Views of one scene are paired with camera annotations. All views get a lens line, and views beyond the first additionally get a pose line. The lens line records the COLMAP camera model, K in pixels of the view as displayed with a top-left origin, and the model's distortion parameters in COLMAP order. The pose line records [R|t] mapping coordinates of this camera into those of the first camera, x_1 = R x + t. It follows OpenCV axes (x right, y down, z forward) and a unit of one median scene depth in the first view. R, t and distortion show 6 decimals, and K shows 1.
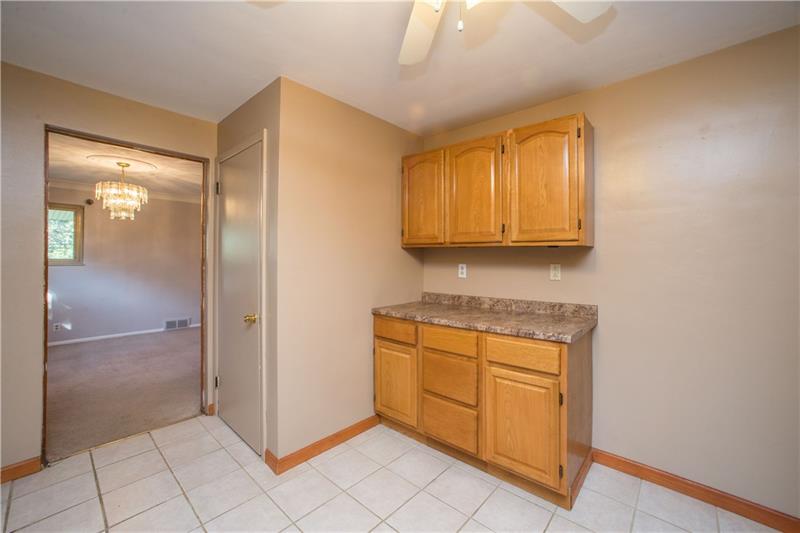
lens RADIAL K [[327.6, 0, 397.9], [0, 327.6, 268.2], [0, 0, 1]] dist [-0.057442, 0.027609]
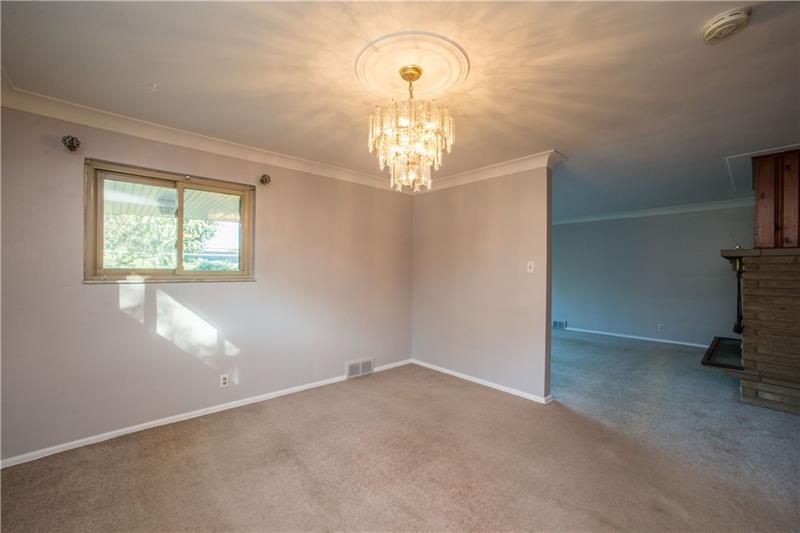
lens RADIAL K [[327.6, 0, 397.9], [0, 327.6, 268.2], [0, 0, 1]] dist [-0.057442, 0.027609]
pose [[0.994294, 0.004995, -0.106559, -0.643187], [-0.006351, 0.999903, -0.012383, -0.028377], [0.106487, 0.012989, 0.994229, 0.399589]]
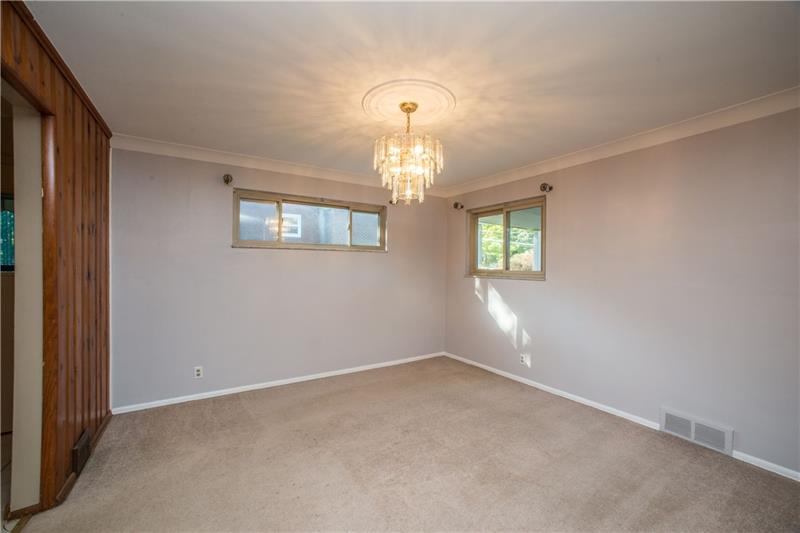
lens RADIAL K [[327.6, 0, 397.9], [0, 327.6, 268.2], [0, 0, 1]] dist [-0.057442, 0.027609]
pose [[-0.275179, -0.005682, -0.961376, -0.226790], [-0.023898, 0.999714, 0.000932, -0.029145], [0.961096, 0.023232, -0.275236, 0.882377]]
